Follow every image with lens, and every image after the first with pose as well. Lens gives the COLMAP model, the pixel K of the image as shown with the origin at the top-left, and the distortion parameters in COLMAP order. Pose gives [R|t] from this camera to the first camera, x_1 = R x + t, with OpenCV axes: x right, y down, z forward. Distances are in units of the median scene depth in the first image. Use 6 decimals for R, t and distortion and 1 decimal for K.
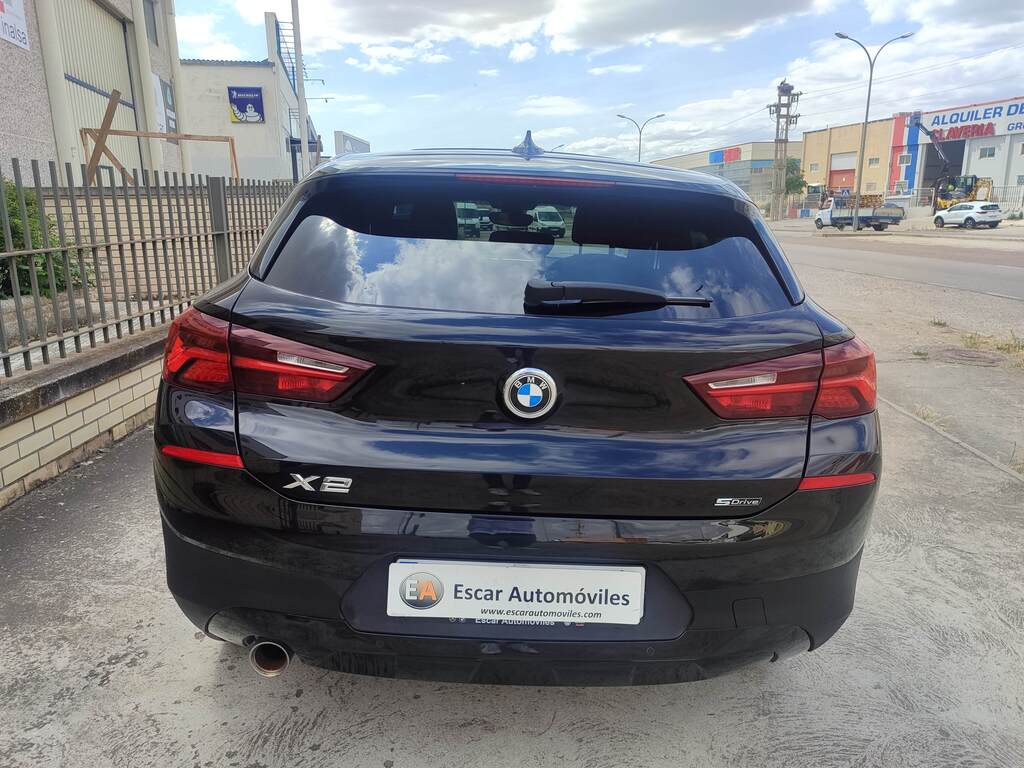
lens RADIAL K [[736.2, 0, 512.0], [0, 736.2, 384.0], [0, 0, 1]] dist [0.018095, -0.013275]
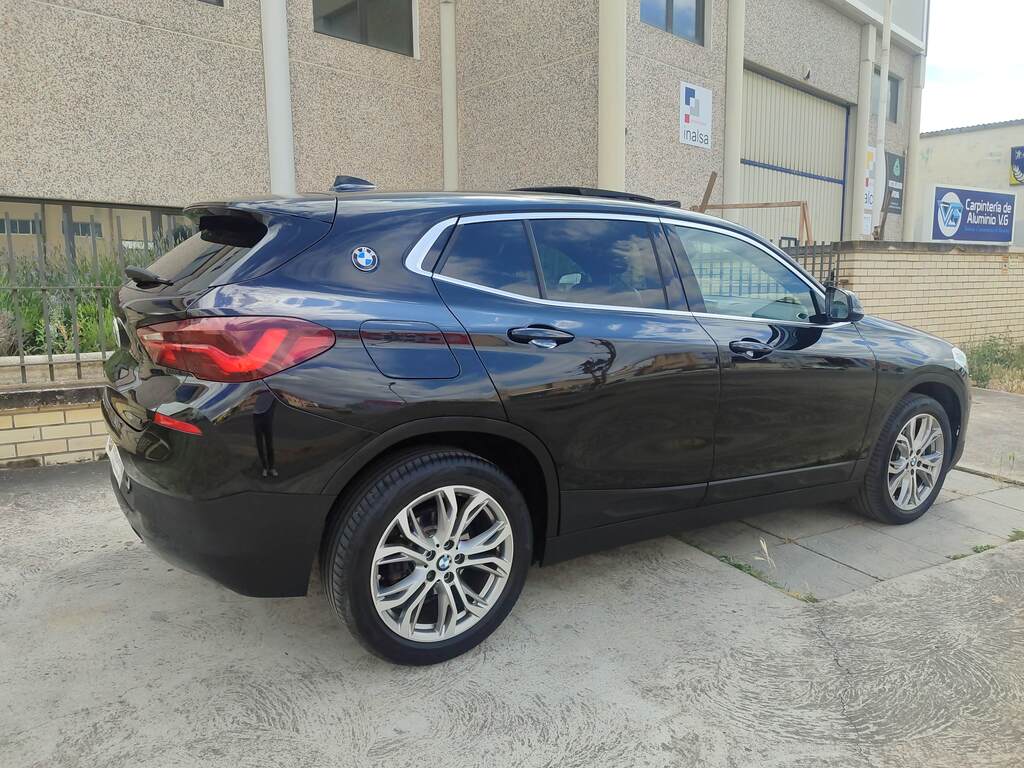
lens RADIAL K [[736.2, 0, 512.0], [0, 736.2, 384.0], [0, 0, 1]] dist [0.018095, -0.013275]
pose [[0.527993, 0.117622, -0.841064, 0.093834], [-0.199065, 0.979912, 0.012074, -0.003404], [0.825589, 0.161052, 0.540801, 0.040686]]
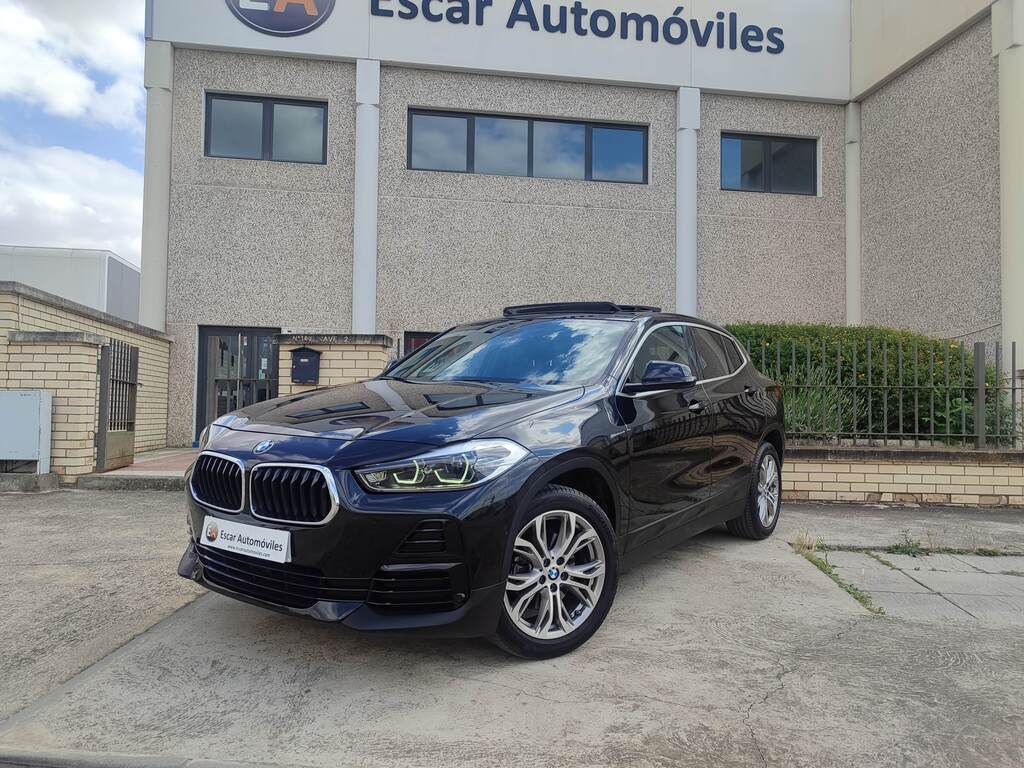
lens RADIAL K [[736.2, 0, 512.0], [0, 736.2, 384.0], [0, 0, 1]] dist [0.018095, -0.013275]
pose [[-0.061223, -0.030041, -0.997672, 0.159691], [-0.250966, 0.967898, -0.013743, -0.001703], [0.966058, 0.249541, -0.066797, 0.070050]]
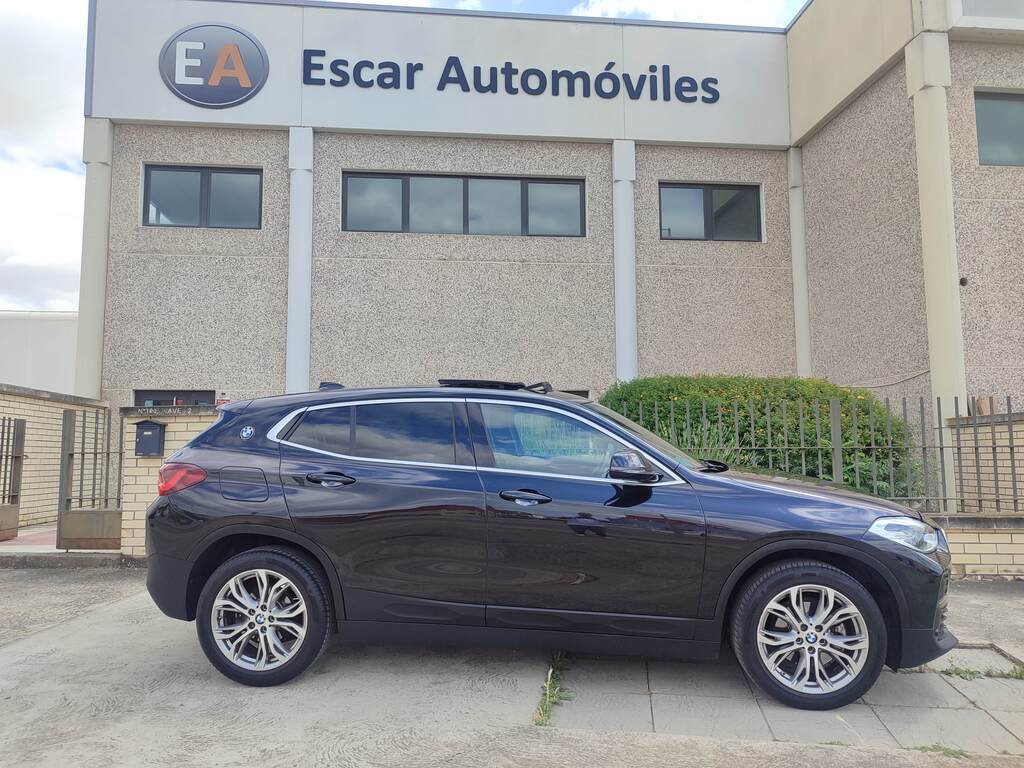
lens RADIAL K [[734.0, 0, 512.0], [0, 734.0, 384.0], [0, 0, 1]] dist [0.018368, -0.007224]
pose [[-0.113521, -0.088348, -0.989600, 0.148098], [-0.229845, 0.971354, -0.060352, -0.023139], [0.966584, 0.220604, -0.130576, 0.126755]]
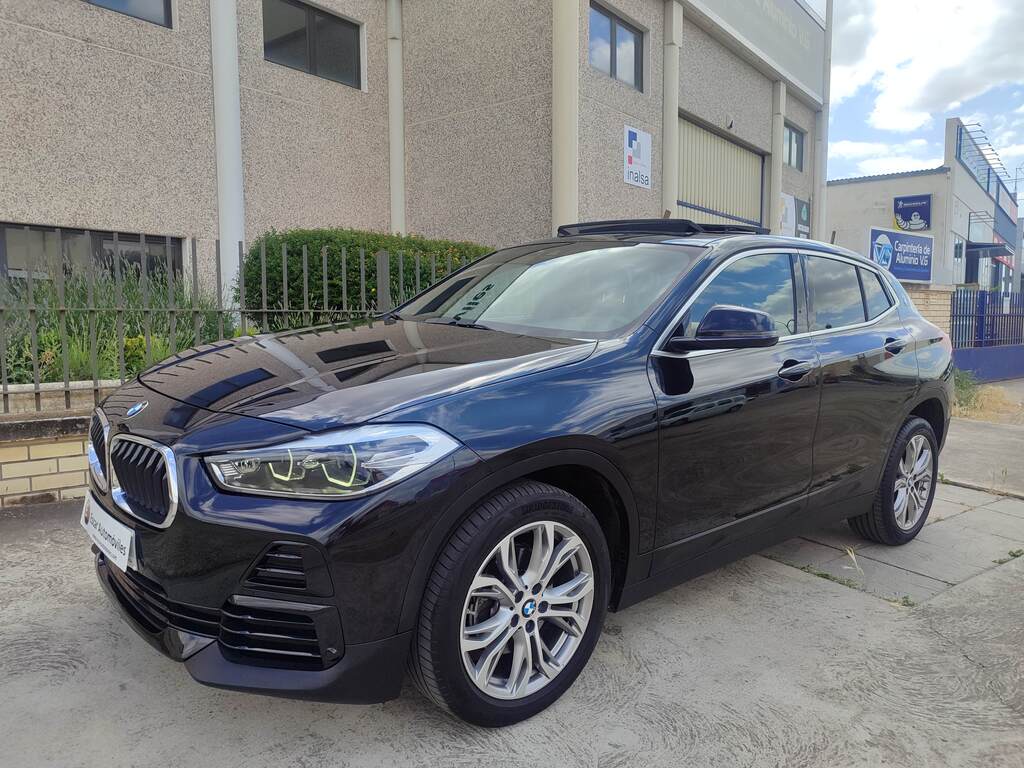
lens RADIAL K [[736.2, 0, 512.0], [0, 736.2, 384.0], [0, 0, 1]] dist [0.018095, -0.013275]
pose [[0.633507, 0.074584, -0.770134, 0.078708], [-0.188739, 0.980172, -0.060331, 0.004198], [0.750364, 0.183574, 0.635023, 0.018720]]
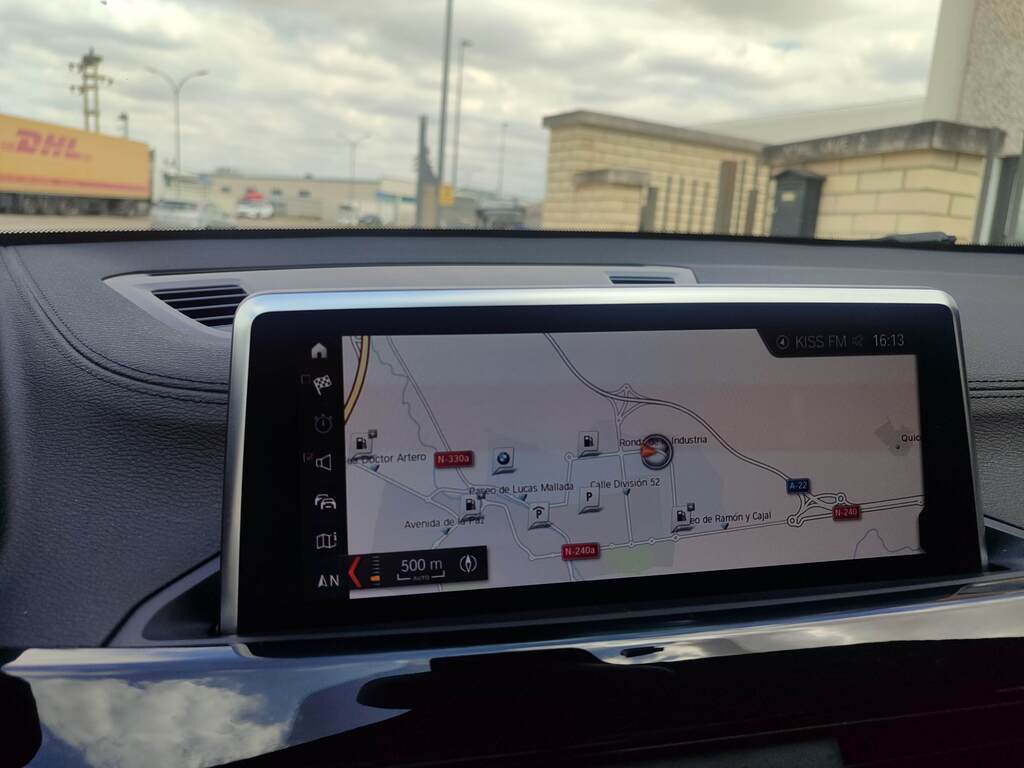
lens RADIAL K [[736.1, 0, 512.0], [0, 736.1, 384.0], [0, 0, 1]] dist [-0.004619, -0.004987]
pose [[-0.959074, 0.001093, -0.283152, 0.000857], [-0.124560, 0.896411, 0.425362, -0.012352], [0.254286, 0.443223, -0.859588, 0.085499]]
